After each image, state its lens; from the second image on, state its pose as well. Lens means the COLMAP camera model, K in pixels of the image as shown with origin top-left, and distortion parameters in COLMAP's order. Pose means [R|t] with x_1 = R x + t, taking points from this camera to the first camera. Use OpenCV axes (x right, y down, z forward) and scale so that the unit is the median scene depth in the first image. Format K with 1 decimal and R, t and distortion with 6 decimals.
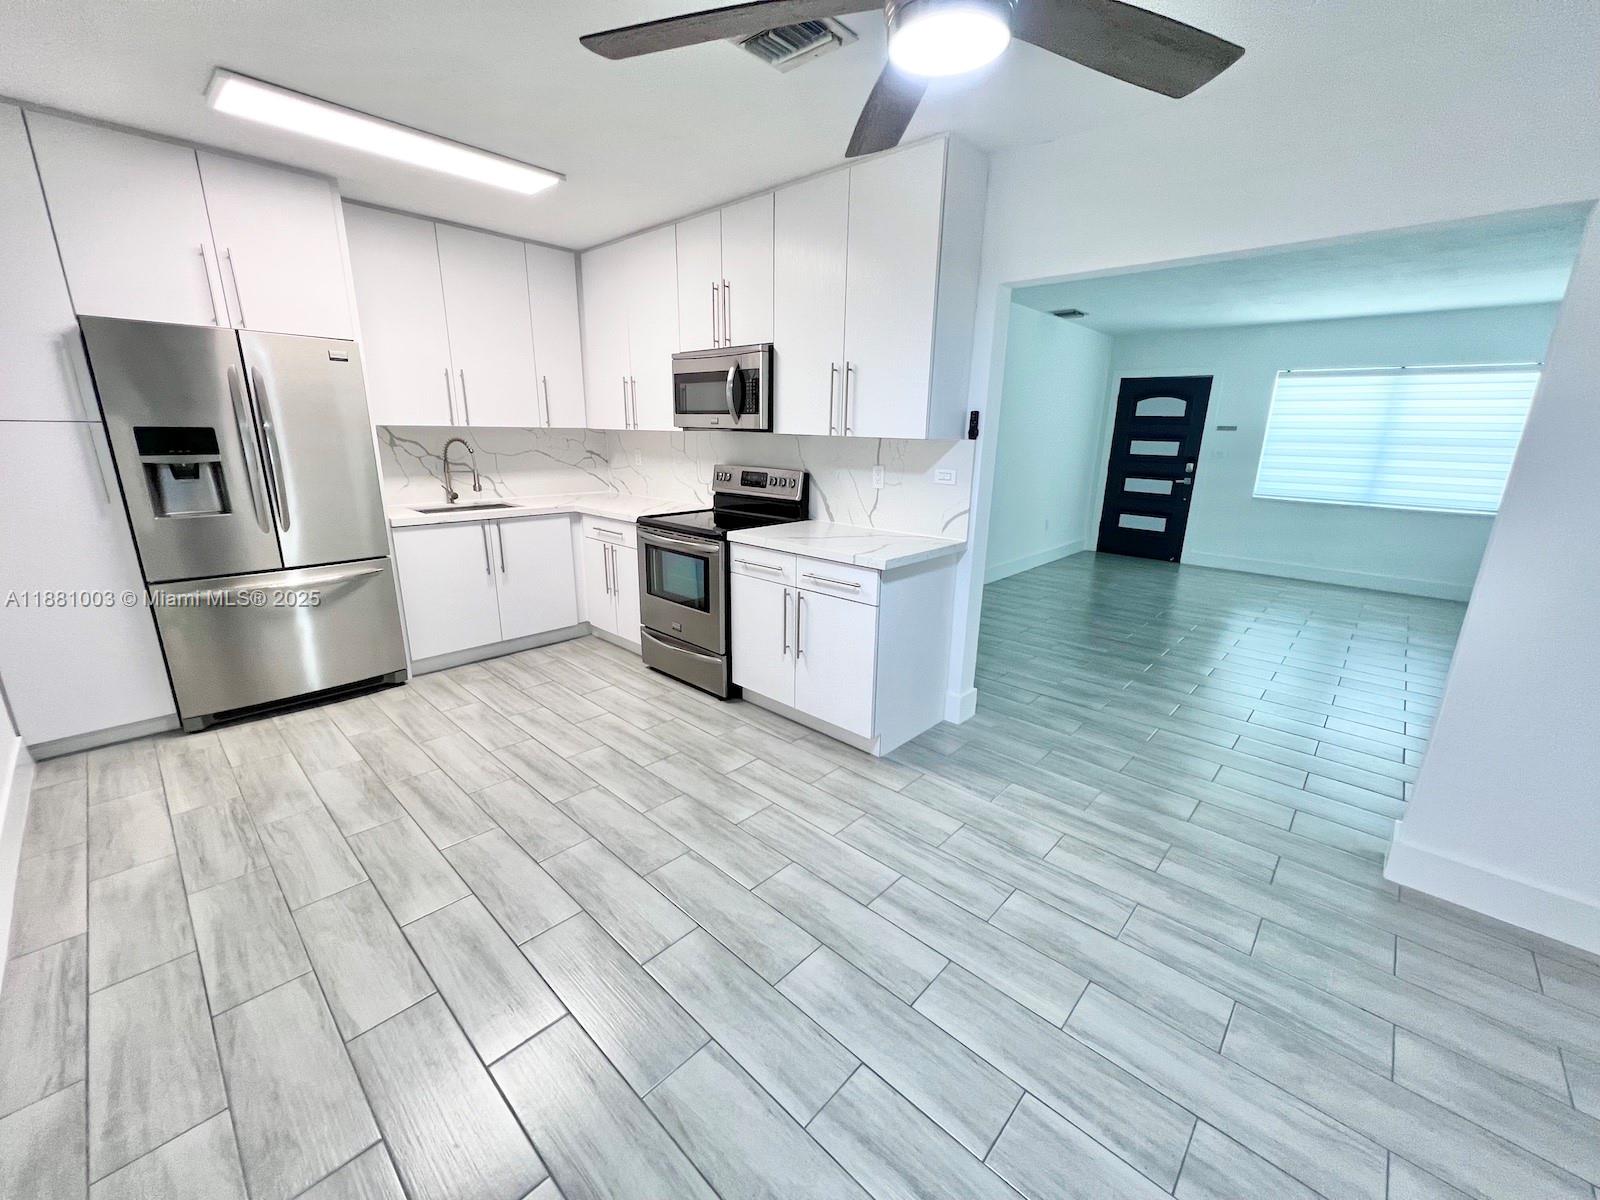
lens RADIAL K [[640.0, 0, 799.9], [0, 640.0, 602.6], [0, 0, 1]] dist [-0.000752, 0.000300]
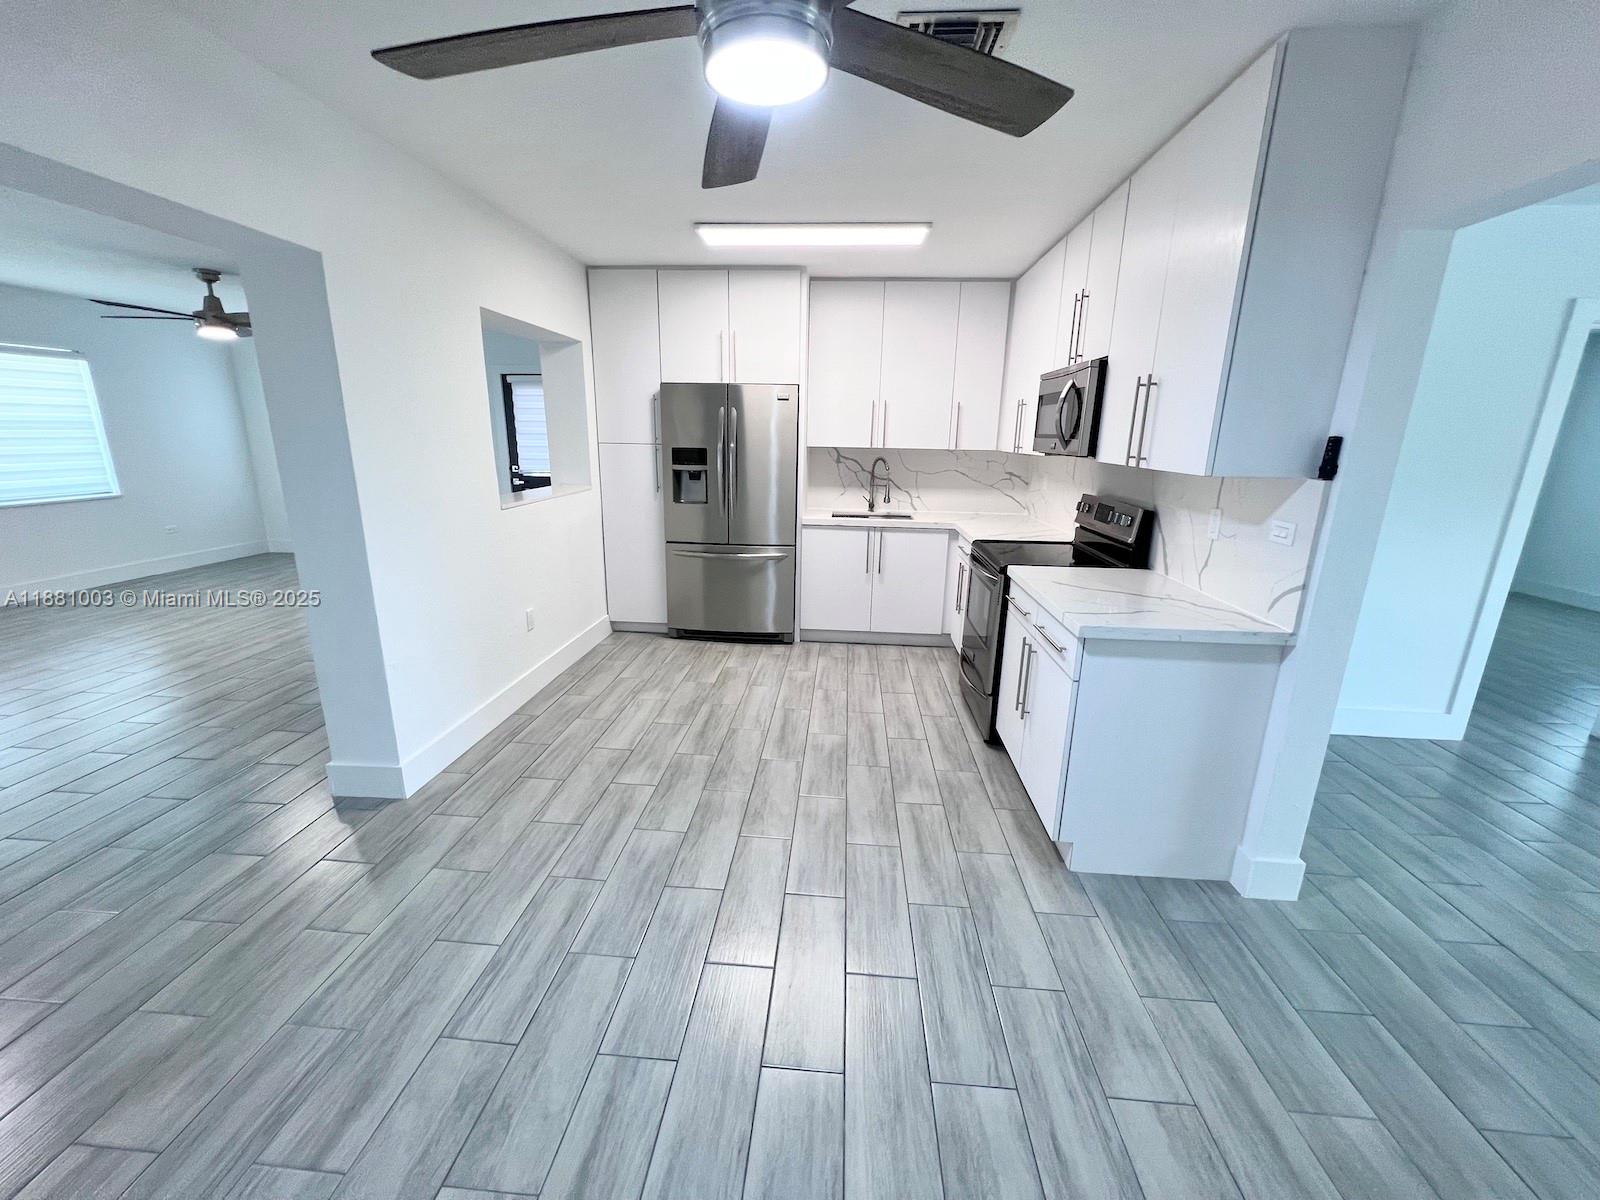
lens RADIAL K [[640.0, 0, 799.9], [0, 640.0, 602.6], [0, 0, 1]] dist [-0.000752, 0.000300]
pose [[0.625701, 0.193640, -0.755647, 0.418130], [-0.212184, 0.974423, 0.074007, -0.064576], [0.750651, 0.114029, 0.650785, 0.182588]]
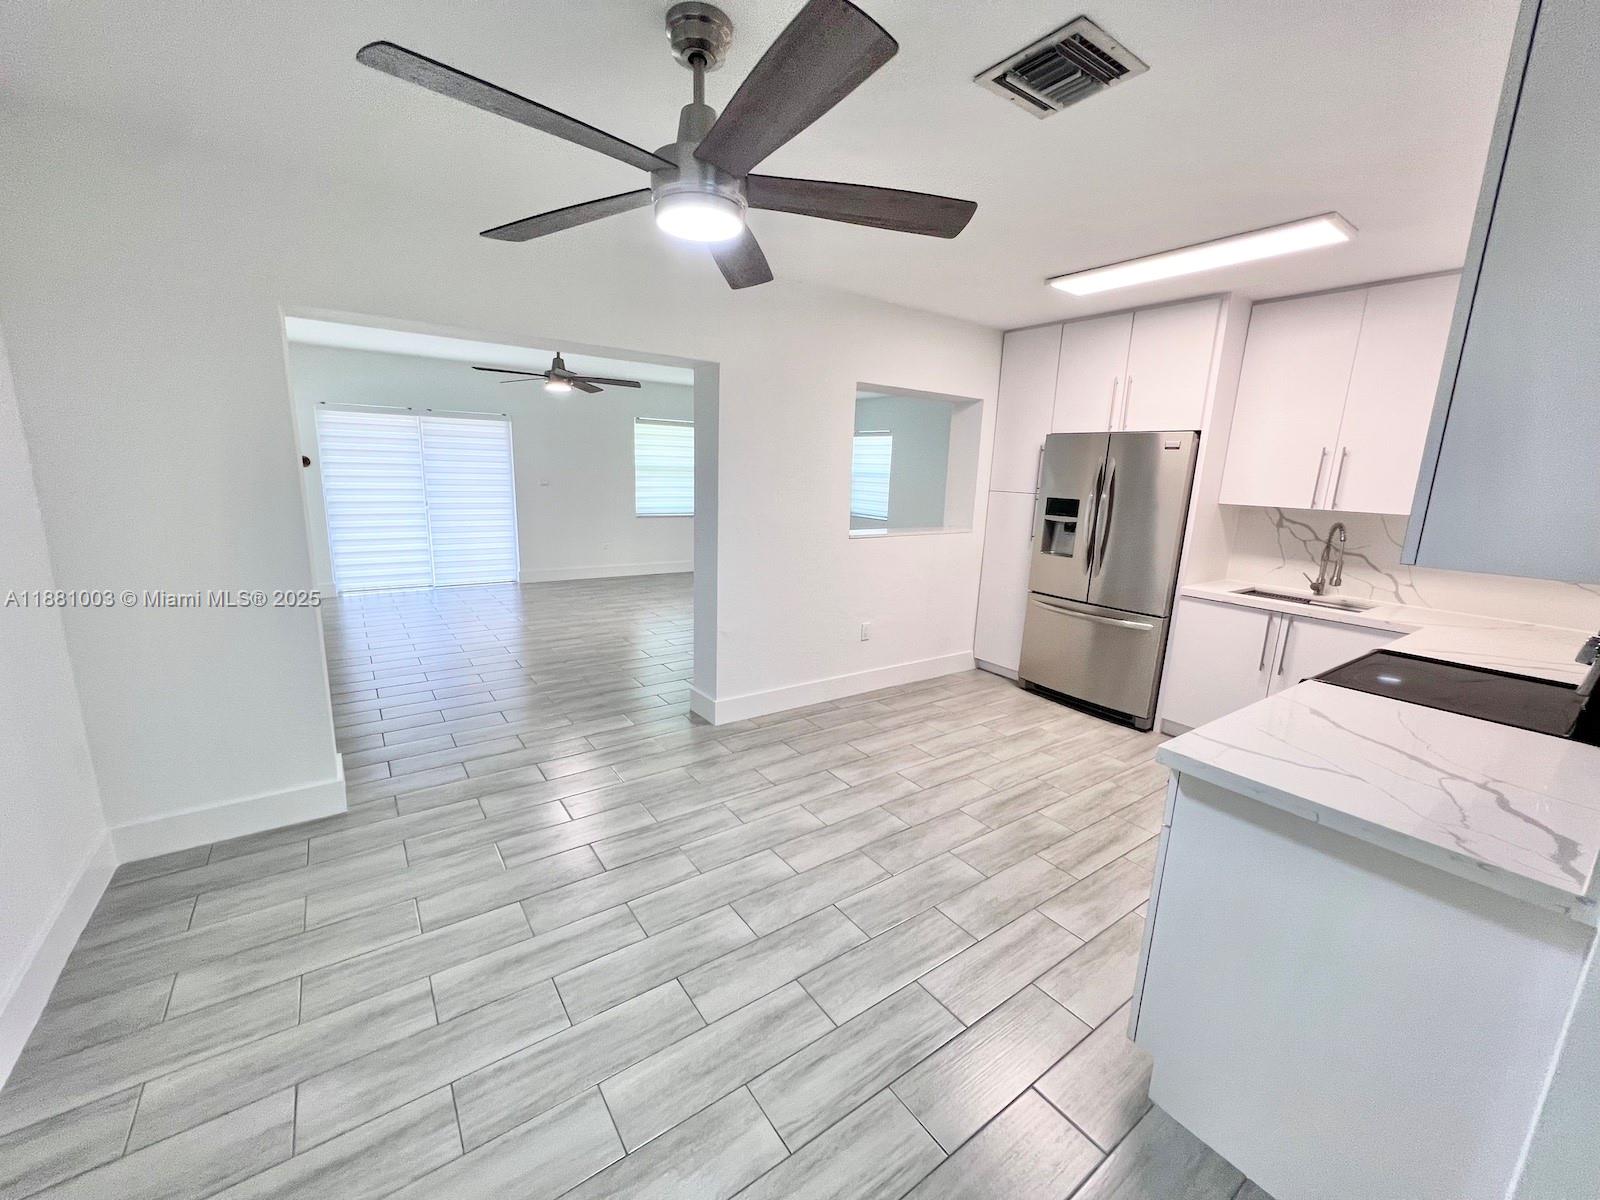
lens RADIAL K [[640.0, 0, 799.9], [0, 640.0, 602.6], [0, 0, 1]] dist [-0.000752, 0.000300]
pose [[-0.195837, 0.178885, -0.964183, 0.600659], [-0.296590, 0.926369, 0.232110, -0.183979], [0.934710, 0.331423, -0.128362, 0.597775]]
